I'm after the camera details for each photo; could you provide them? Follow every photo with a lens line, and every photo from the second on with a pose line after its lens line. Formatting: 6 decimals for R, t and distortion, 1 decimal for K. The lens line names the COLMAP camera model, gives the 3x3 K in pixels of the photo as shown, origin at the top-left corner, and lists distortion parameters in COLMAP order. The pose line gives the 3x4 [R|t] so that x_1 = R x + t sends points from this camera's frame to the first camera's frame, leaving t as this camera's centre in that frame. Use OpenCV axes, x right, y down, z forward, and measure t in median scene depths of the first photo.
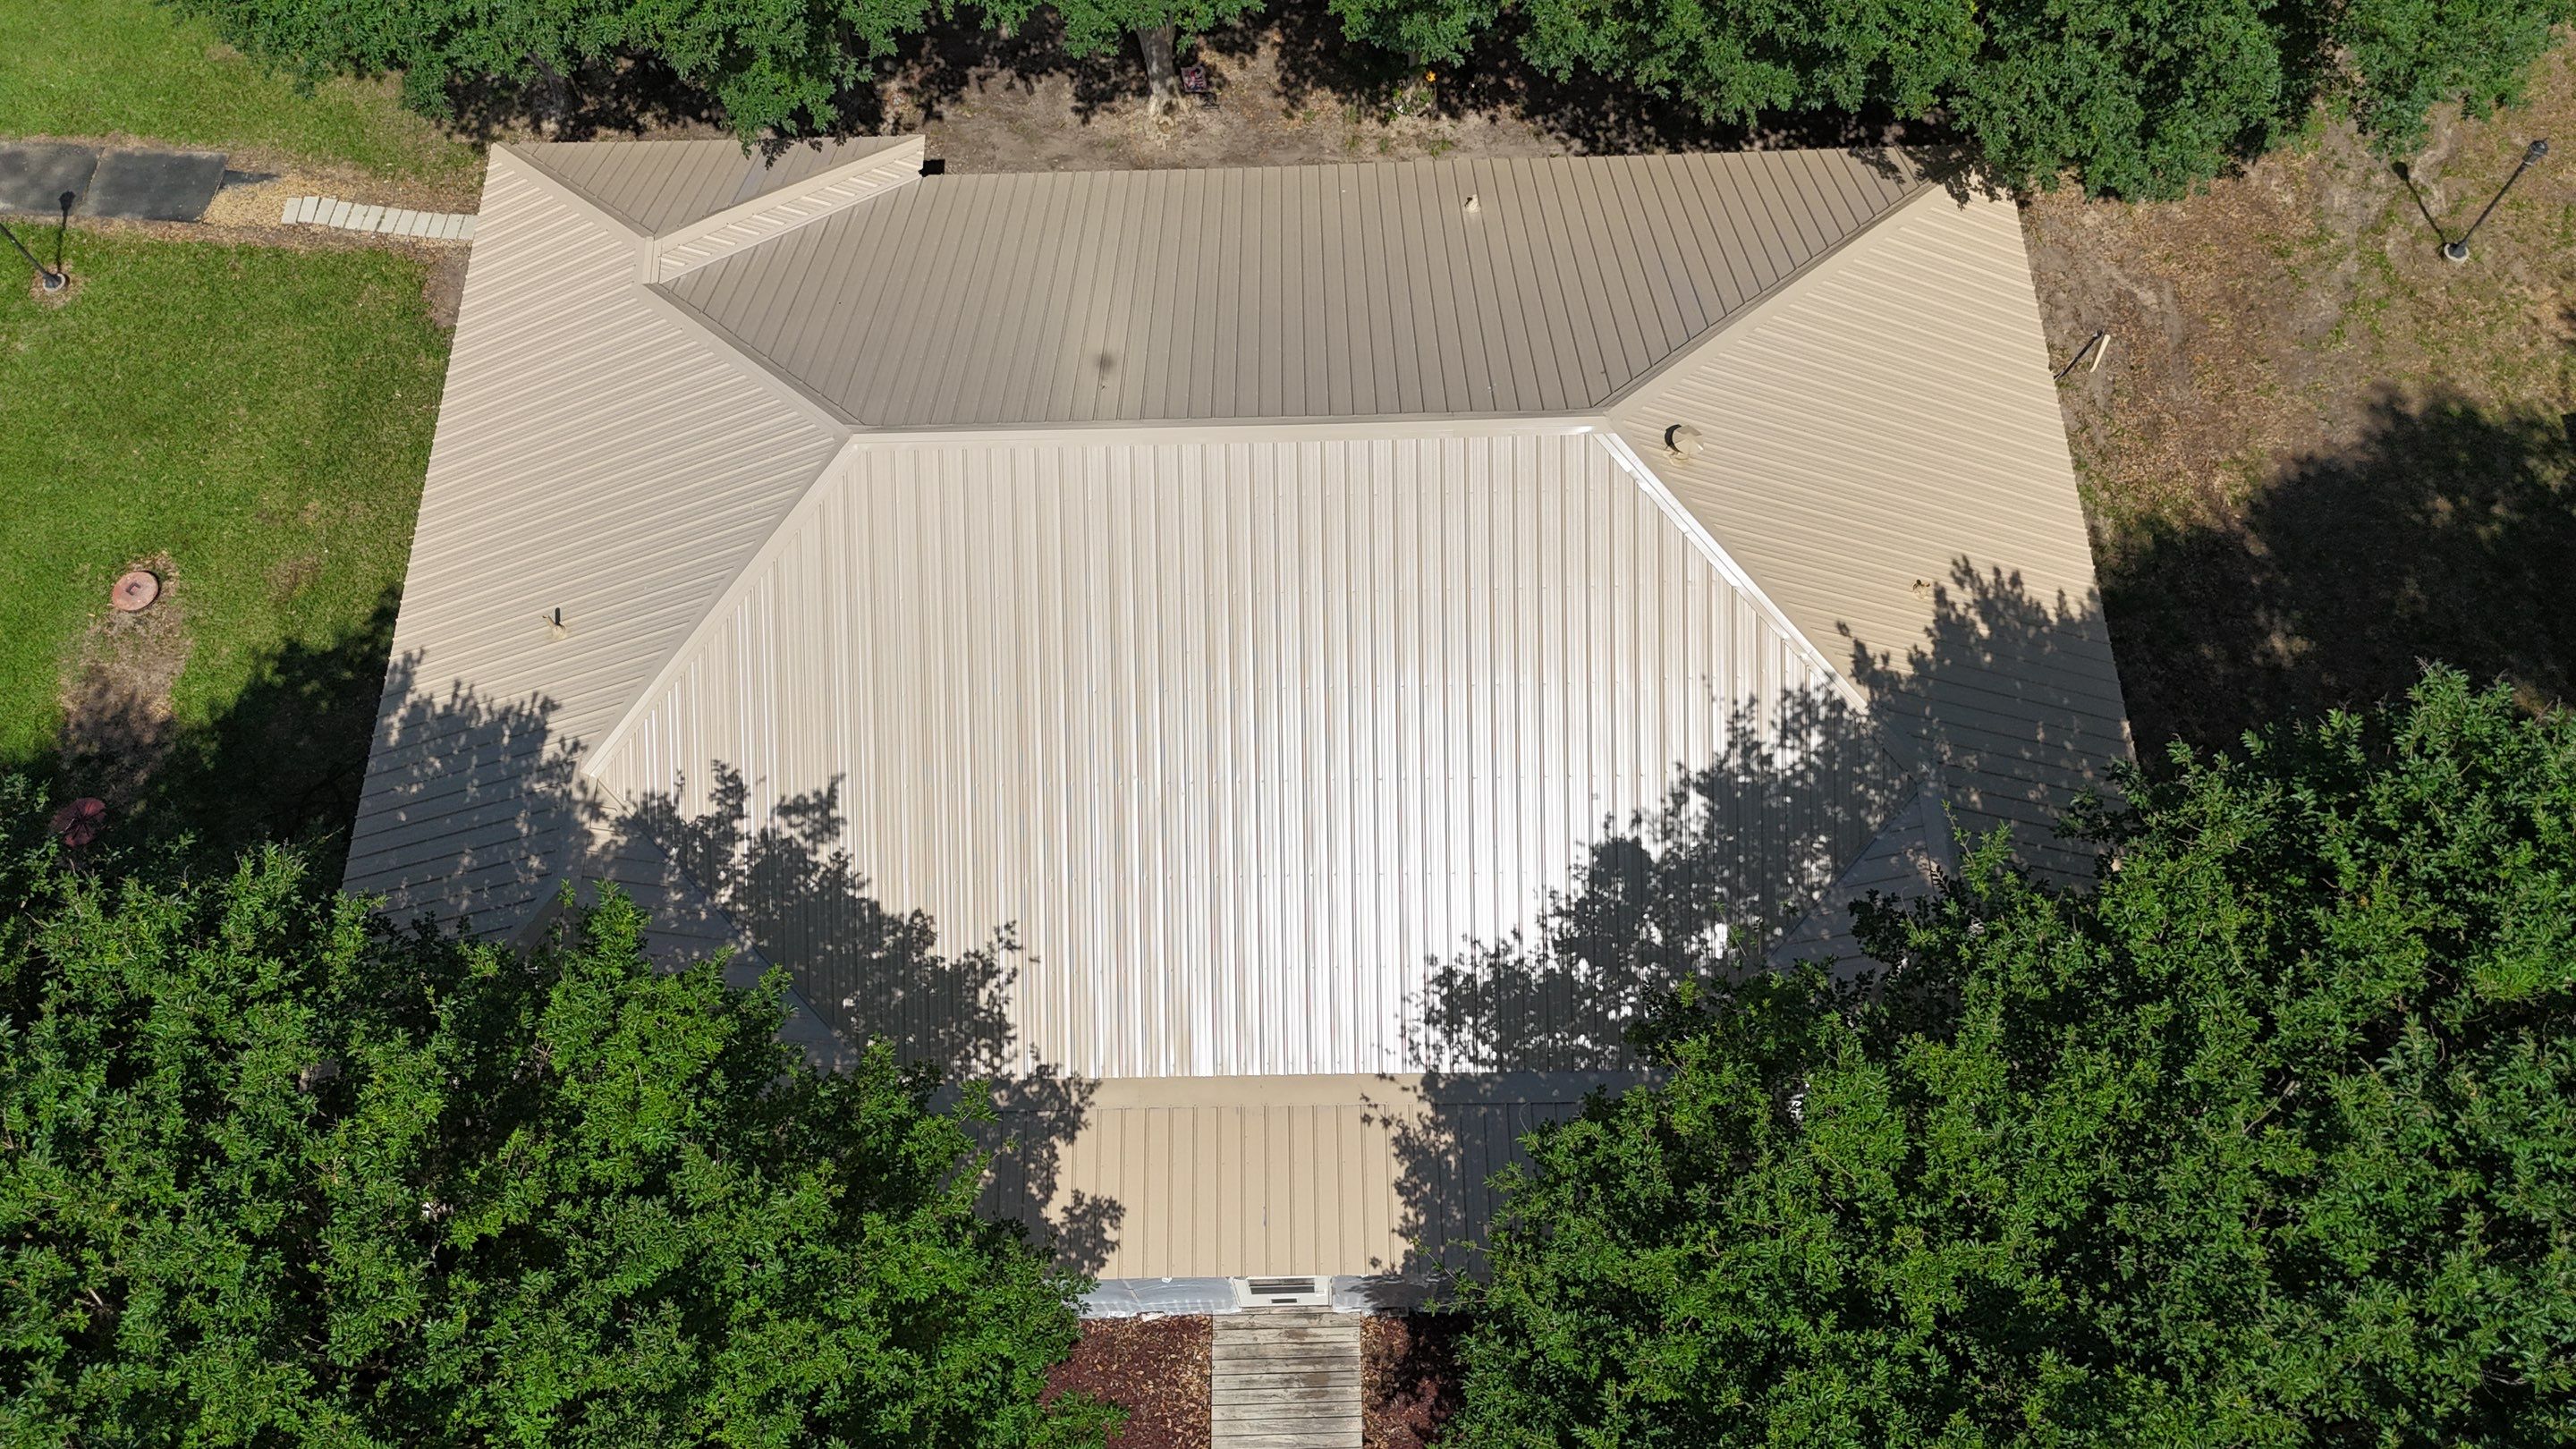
lens RADIAL K [[1929.7, 0, 1233.6], [0, 1929.7, 718.2], [0, 0, 1]] dist [0.037164, -0.004028]
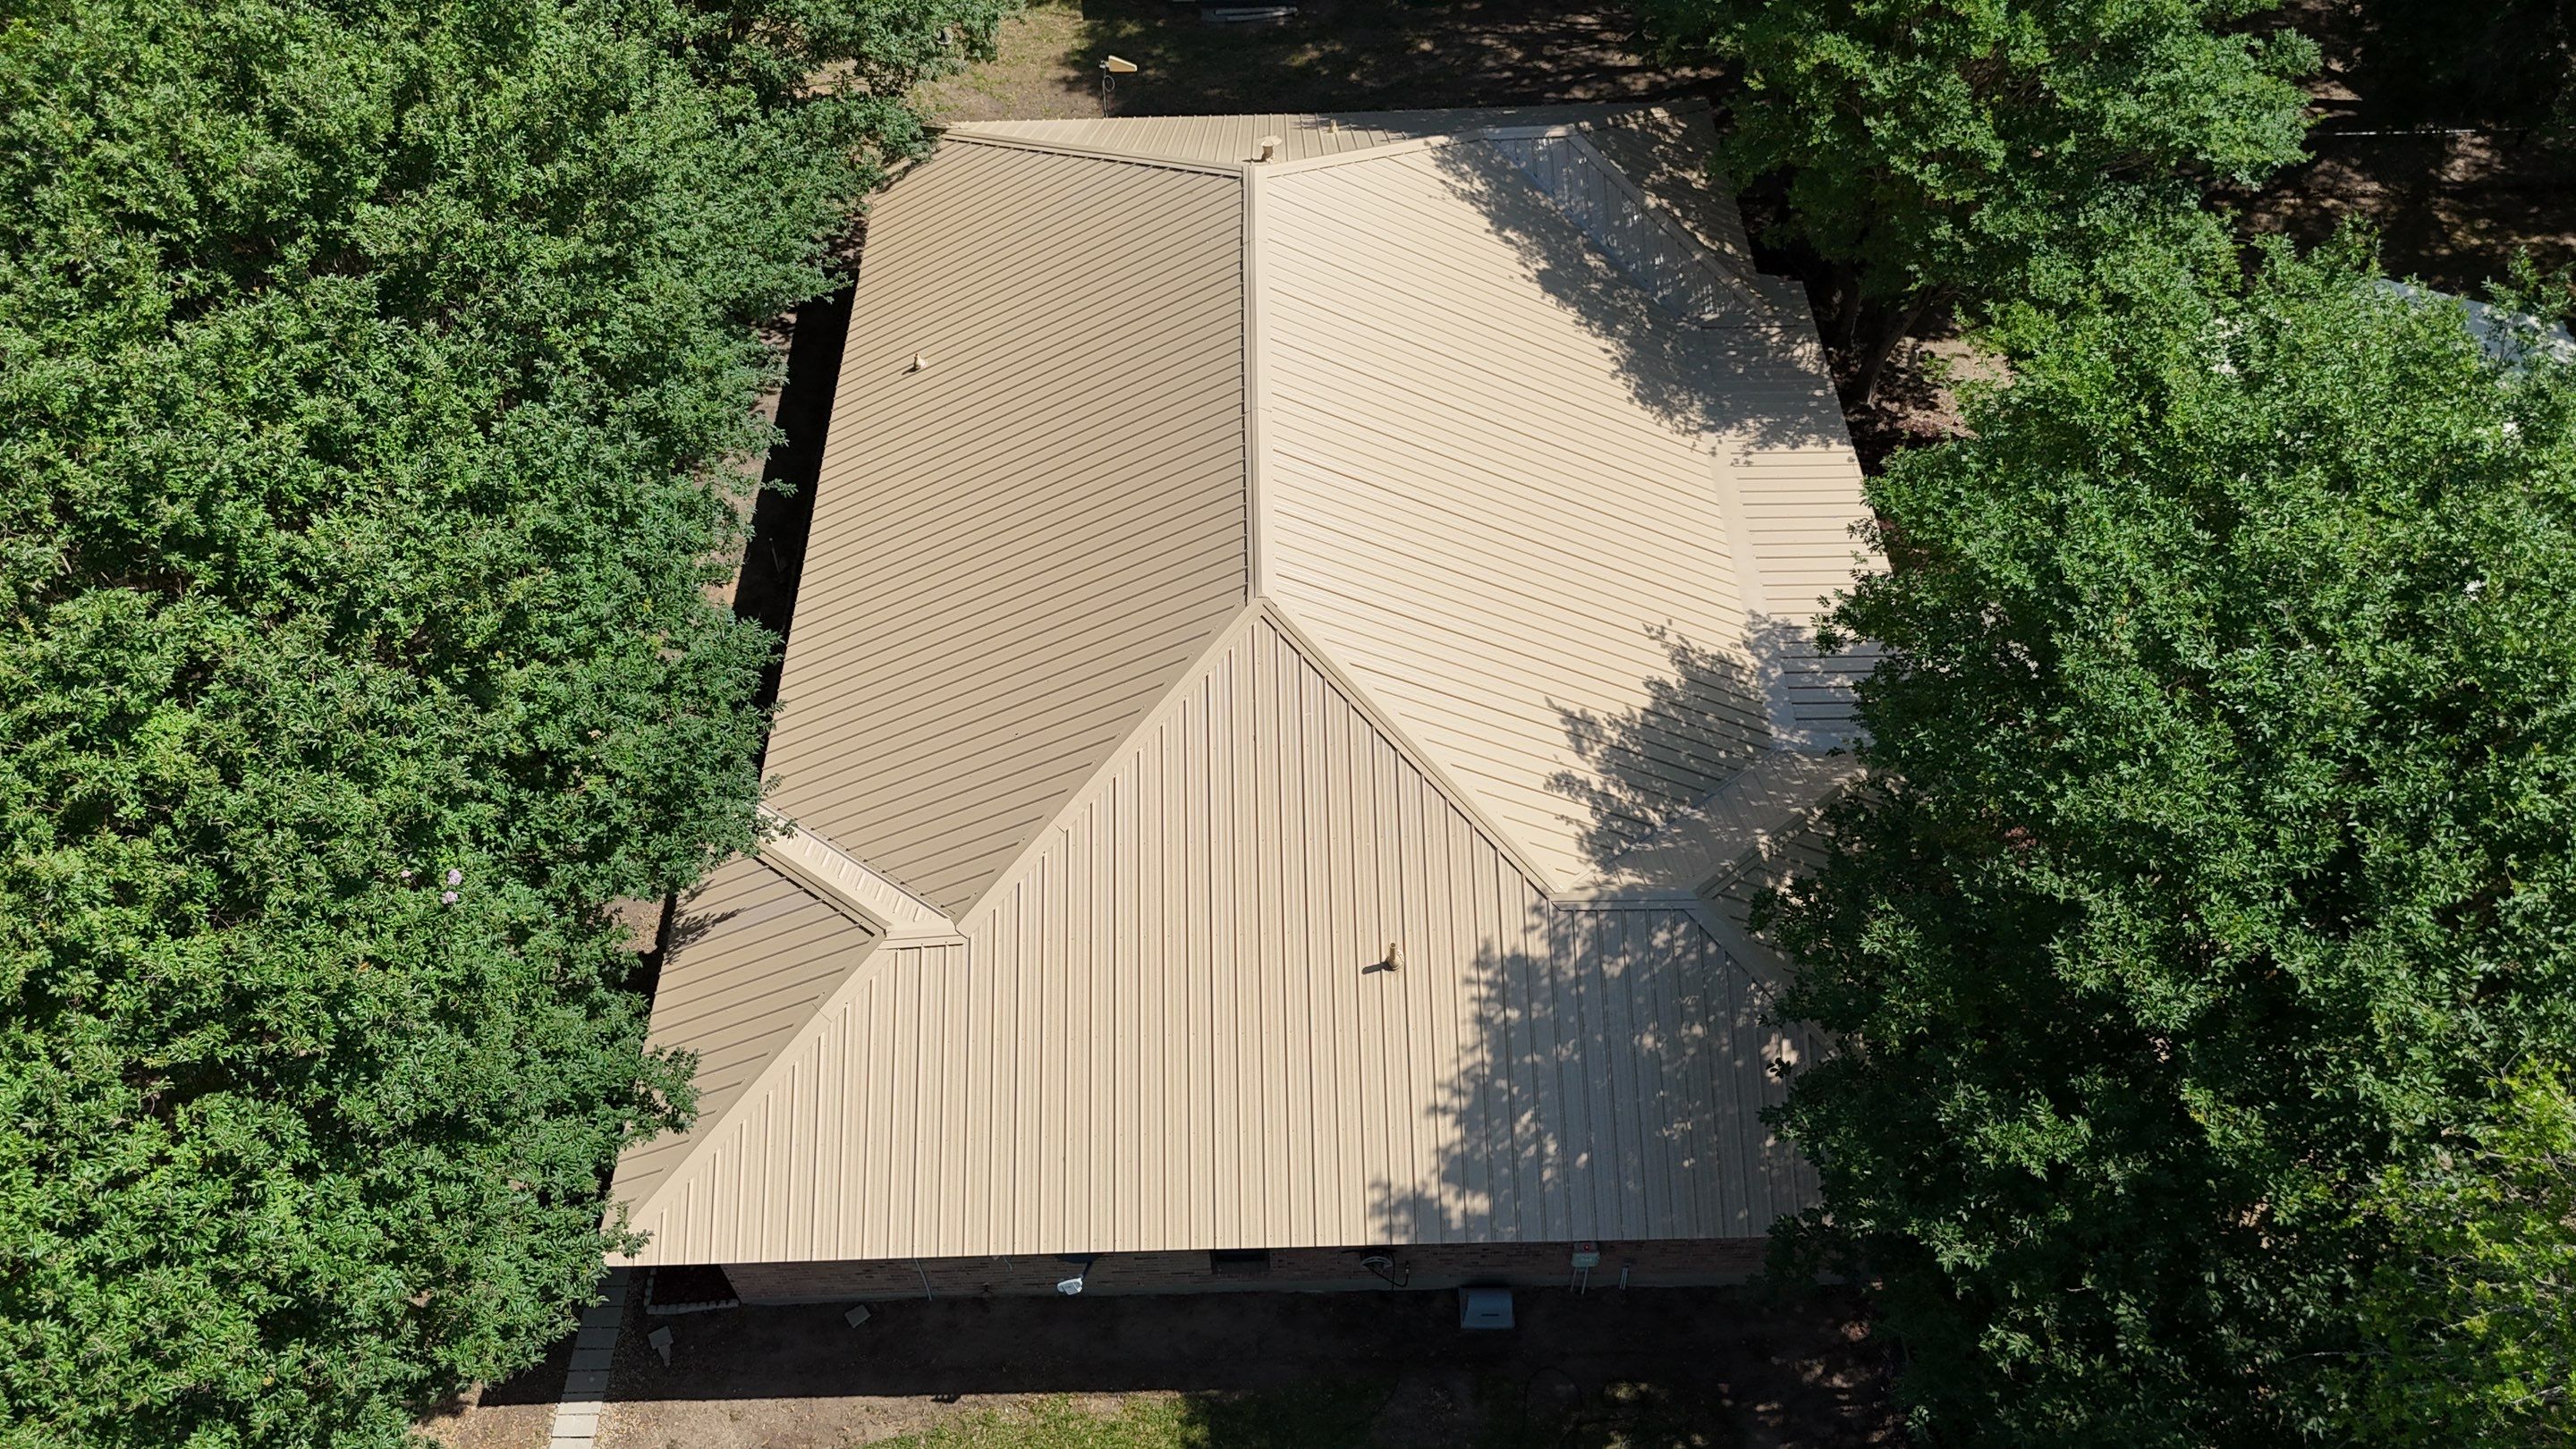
lens RADIAL K [[1929.7, 0, 1308.6], [0, 1929.7, 727.0], [0, 0, 1]] dist [0.037164, -0.004028]
pose [[-0.010853, -0.751759, 0.659349, -0.880266], [0.920192, 0.250537, 0.300797, -0.392796], [-0.391318, 0.609992, 0.689043, 0.311535]]
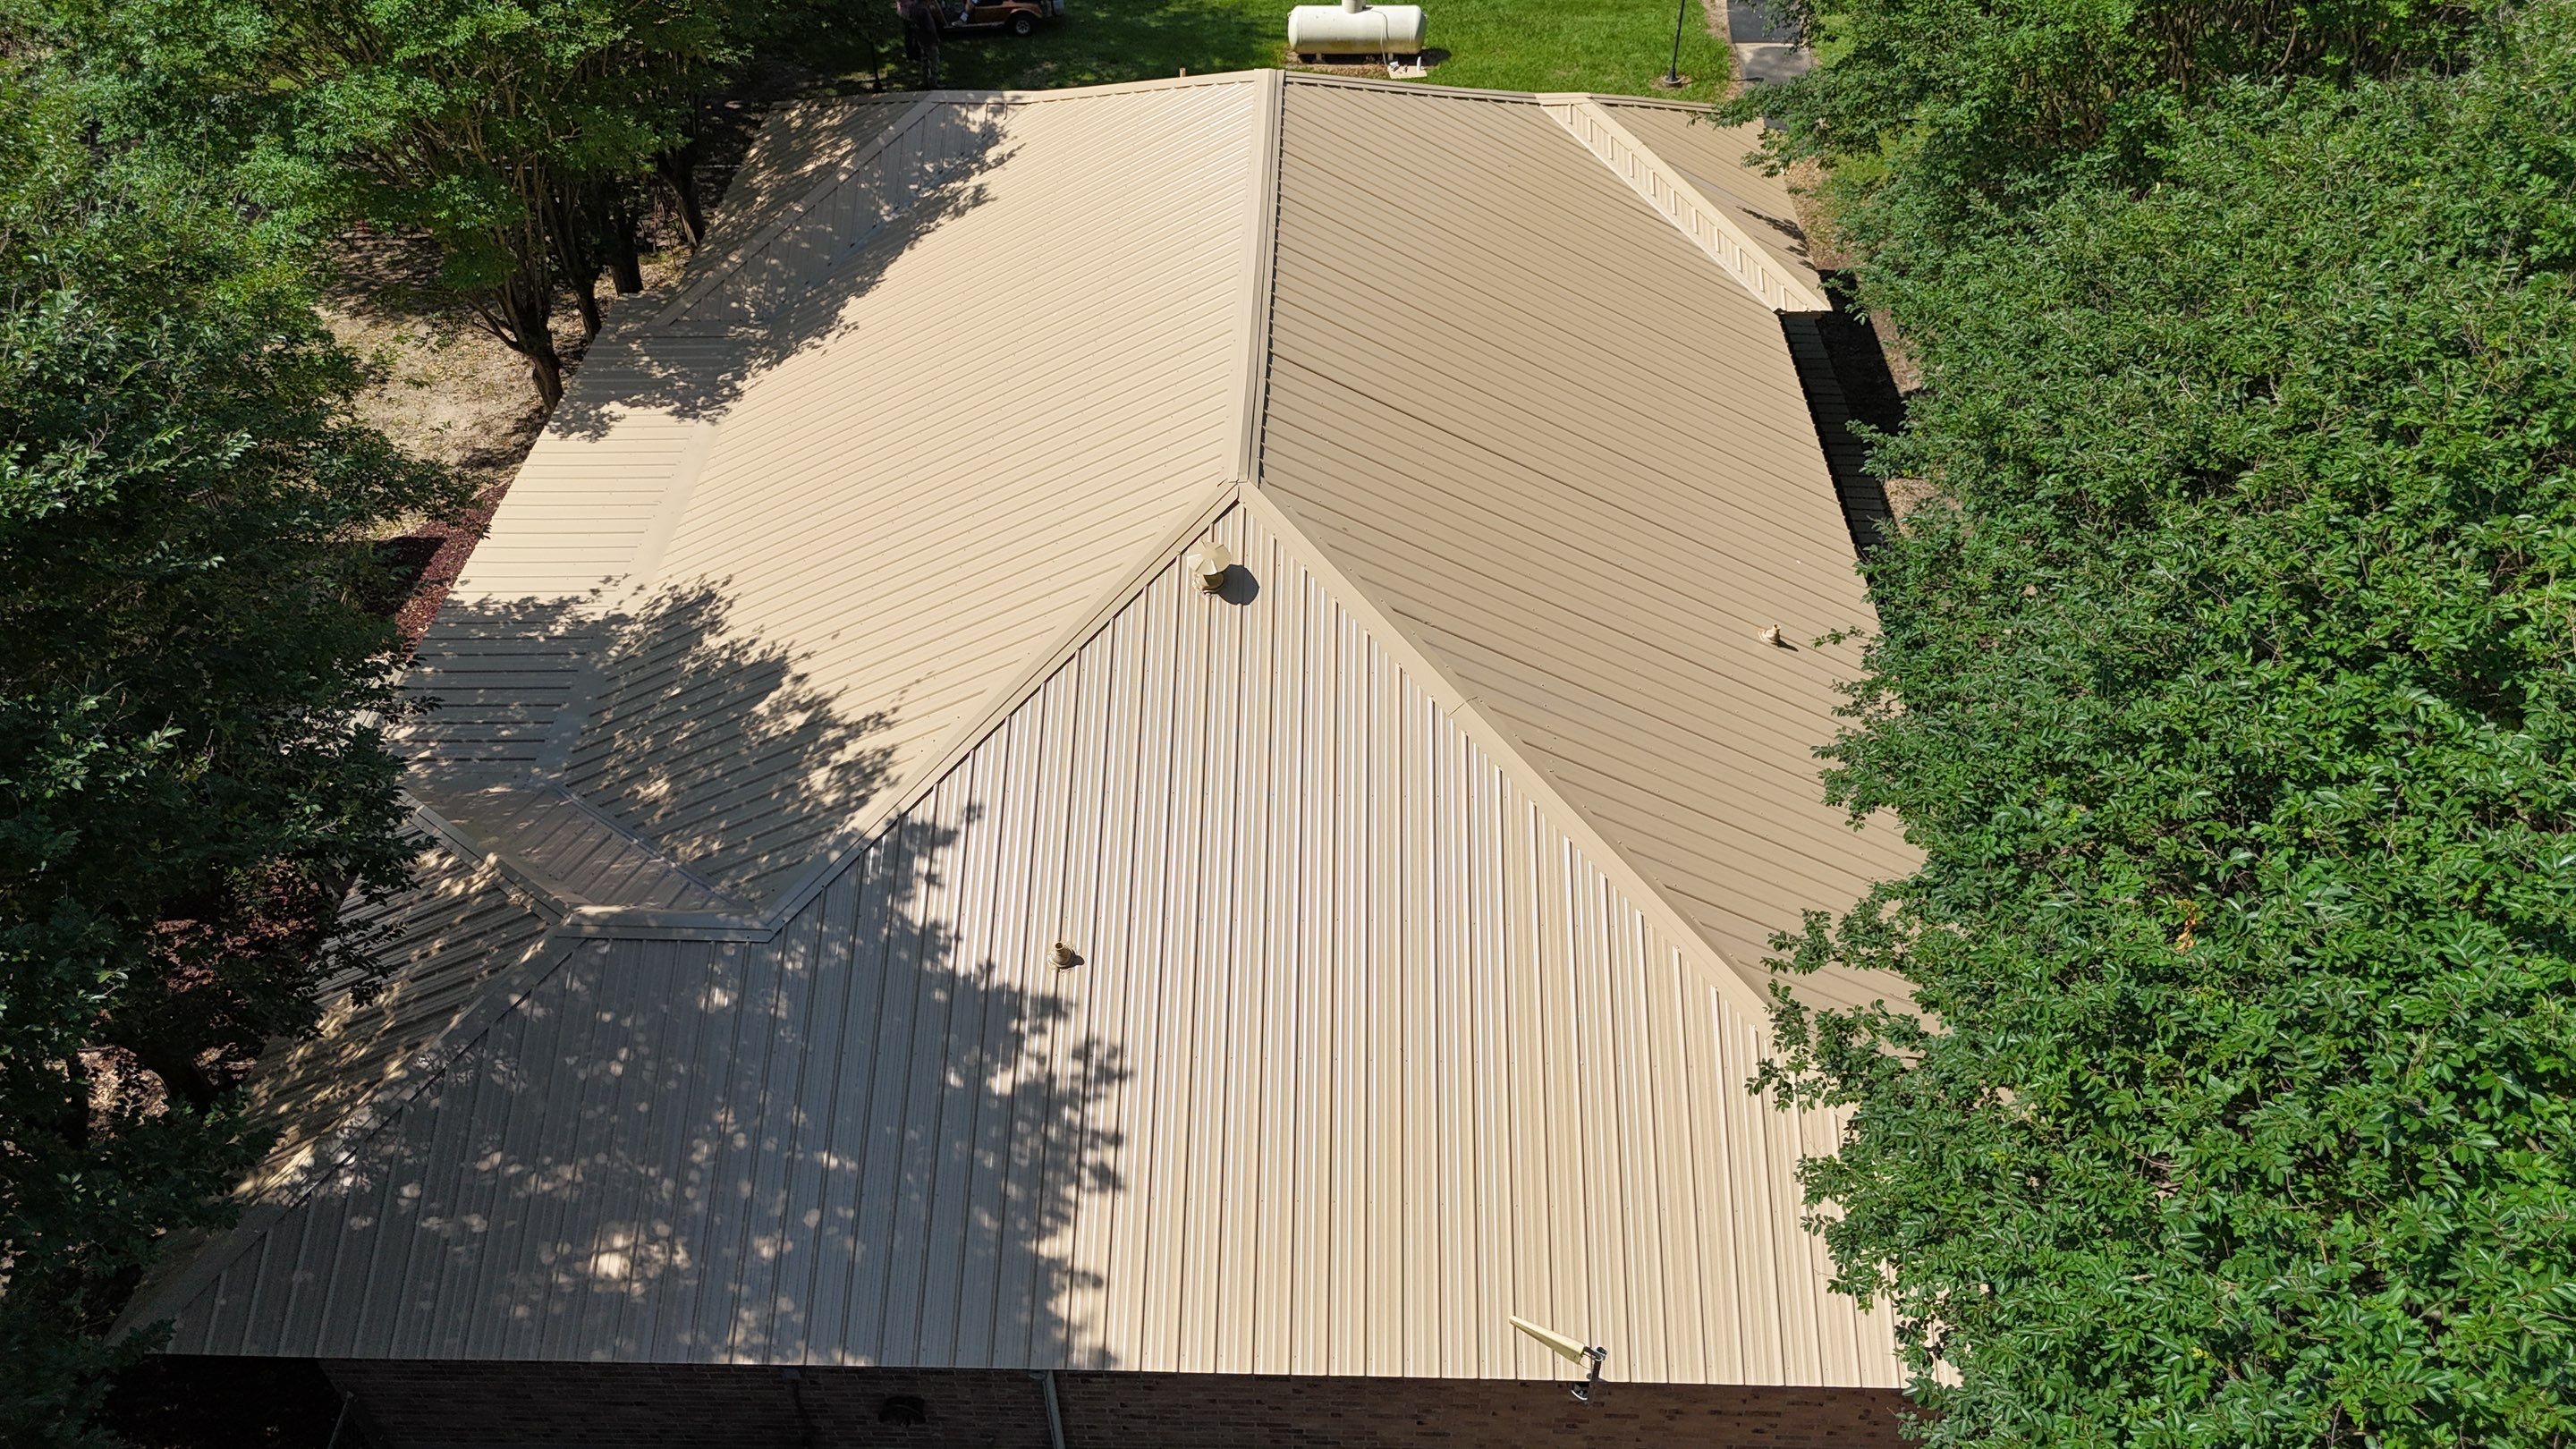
lens RADIAL K [[1929.7, 0, 1294.6], [0, 1929.7, 713.7], [0, 0, 1]] dist [0.037164, -0.004028]
pose [[-0.037199, 0.677712, -0.734386, 0.781133], [-0.902248, 0.293159, 0.316237, -0.376774], [0.429610, 0.674362, 0.600559, 0.577866]]
